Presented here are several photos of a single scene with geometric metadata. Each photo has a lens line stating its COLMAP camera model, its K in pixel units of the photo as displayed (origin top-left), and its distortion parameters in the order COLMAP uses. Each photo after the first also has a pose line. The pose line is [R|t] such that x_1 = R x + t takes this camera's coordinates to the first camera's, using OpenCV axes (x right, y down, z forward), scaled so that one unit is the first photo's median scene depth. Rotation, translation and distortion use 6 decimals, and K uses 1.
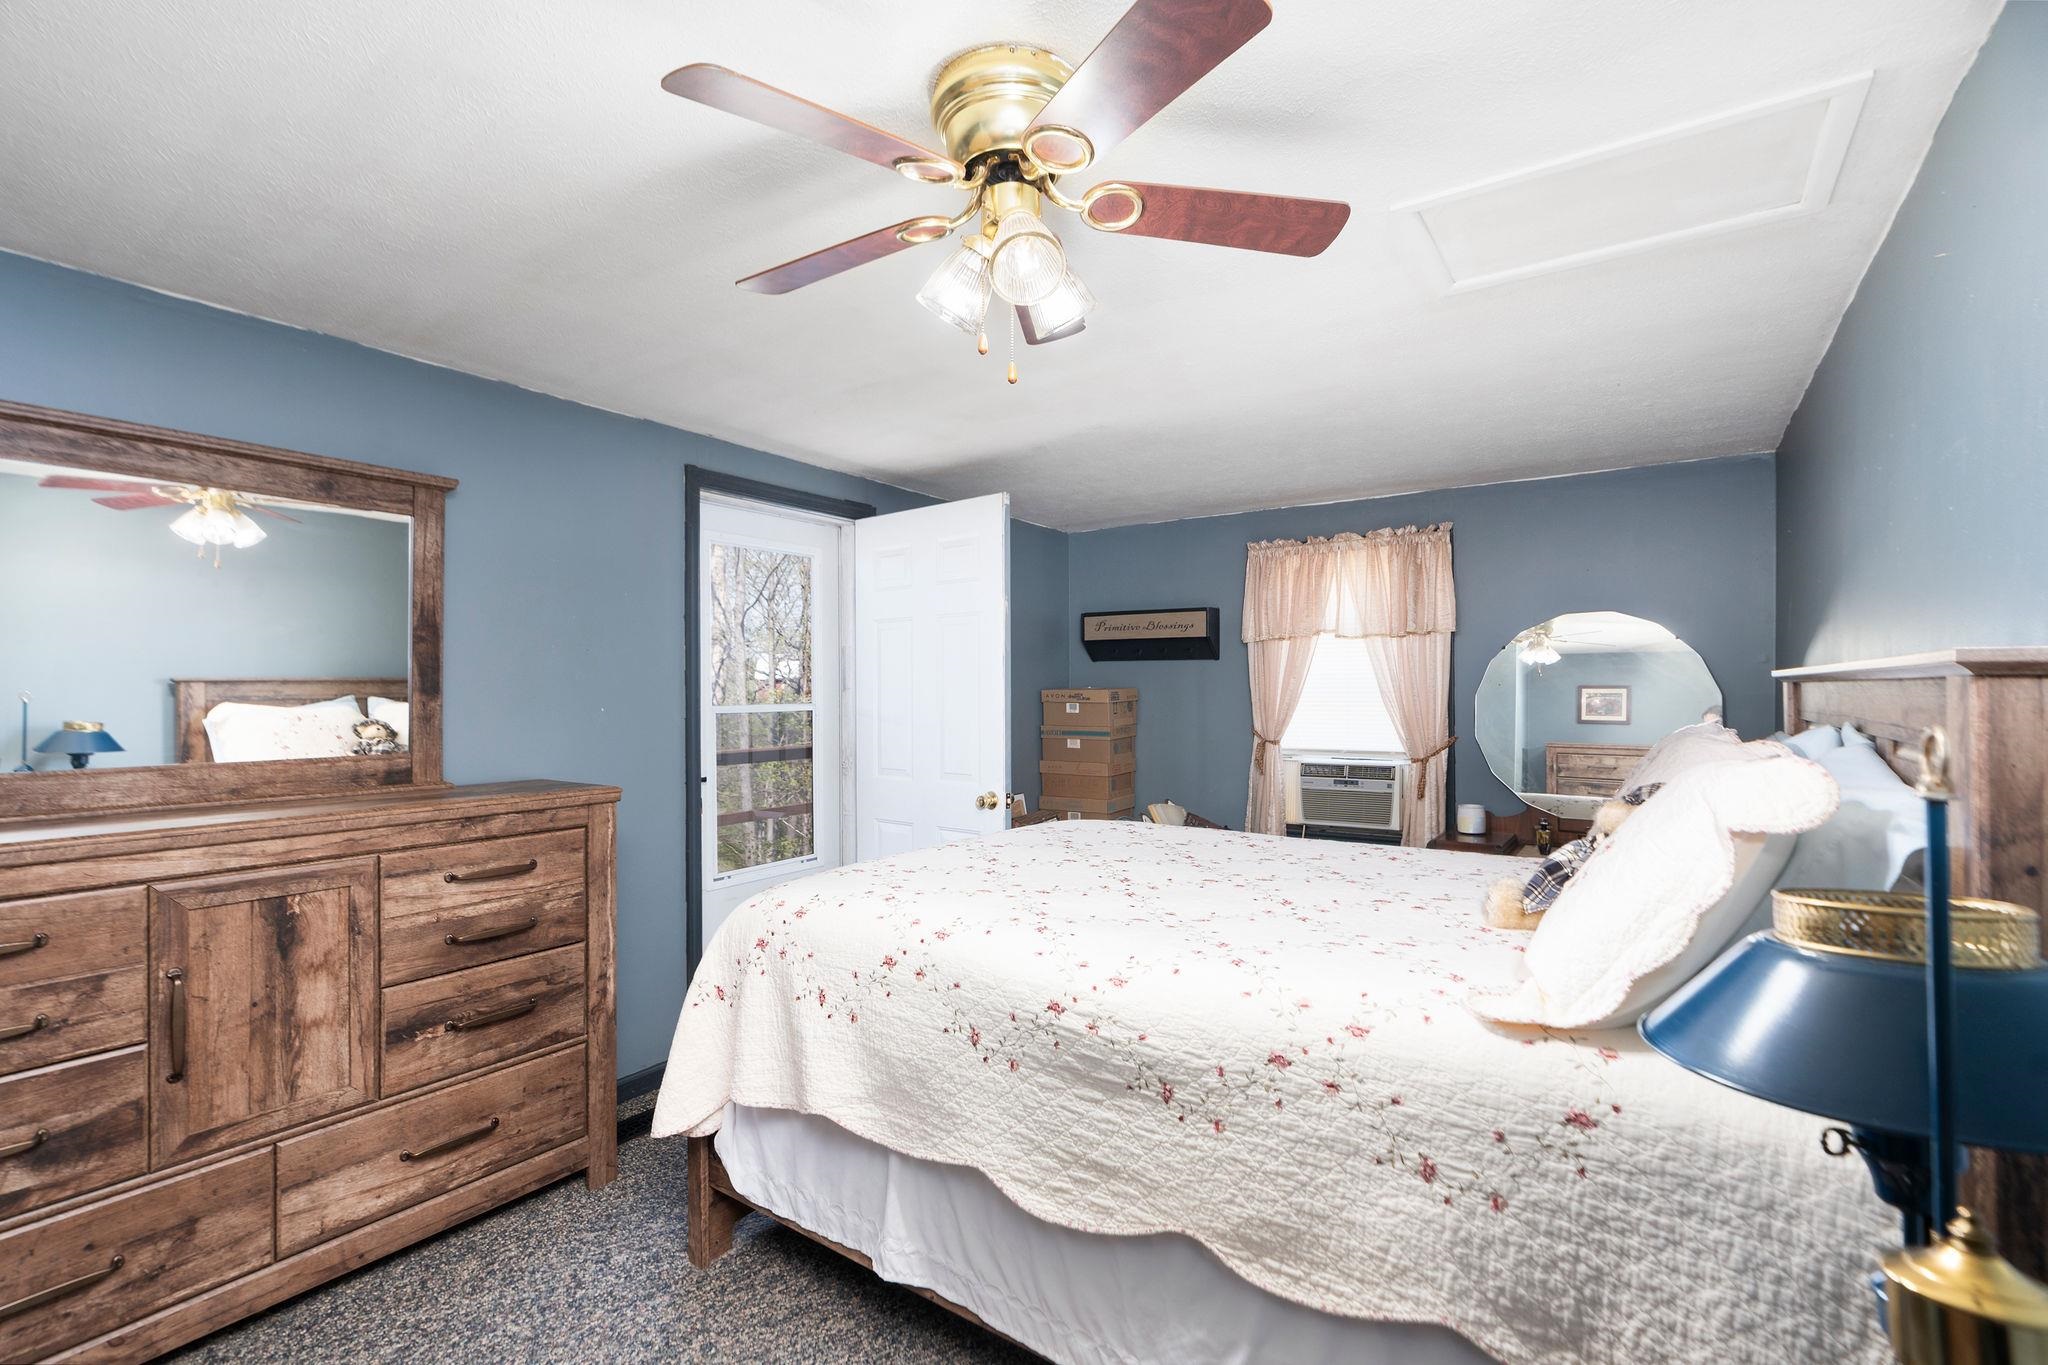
lens RADIAL K [[945.0, 0, 1023.9], [0, 945.0, 683.5], [0, 0, 1]] dist [-0.000921, 0.000391]
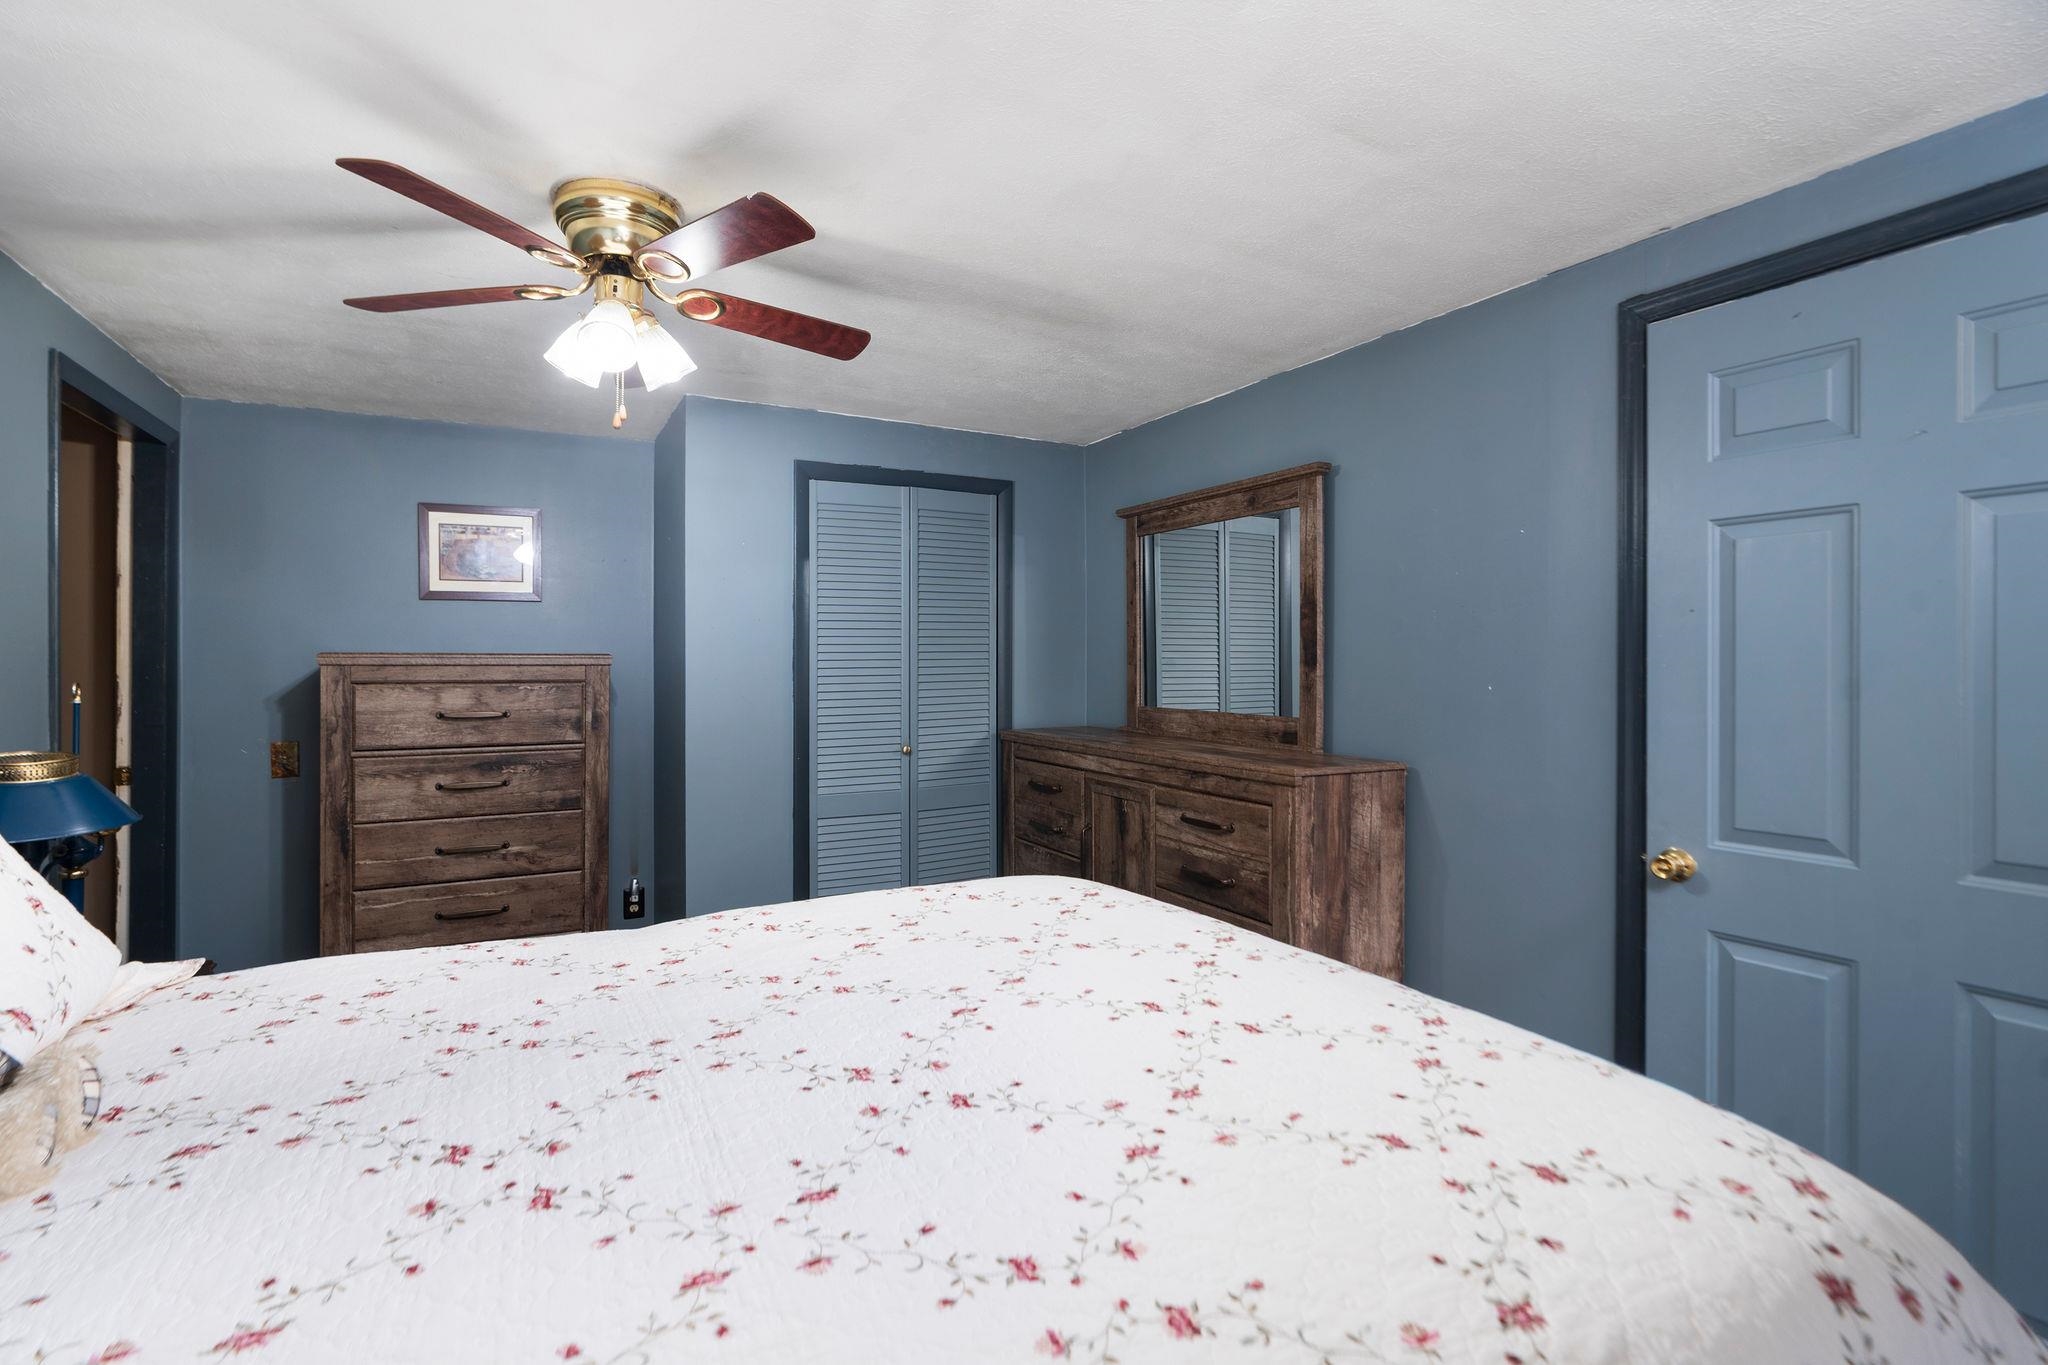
lens RADIAL K [[945.0, 0, 1023.5], [0, 945.0, 668.2], [0, 0, 1]] dist [-0.000921, 0.000391]
pose [[-0.448492, 0.009610, -0.893735, 0.564120], [0.006006, 0.999952, 0.007738, 0.003921], [0.893767, -0.001898, -0.448528, 1.361251]]
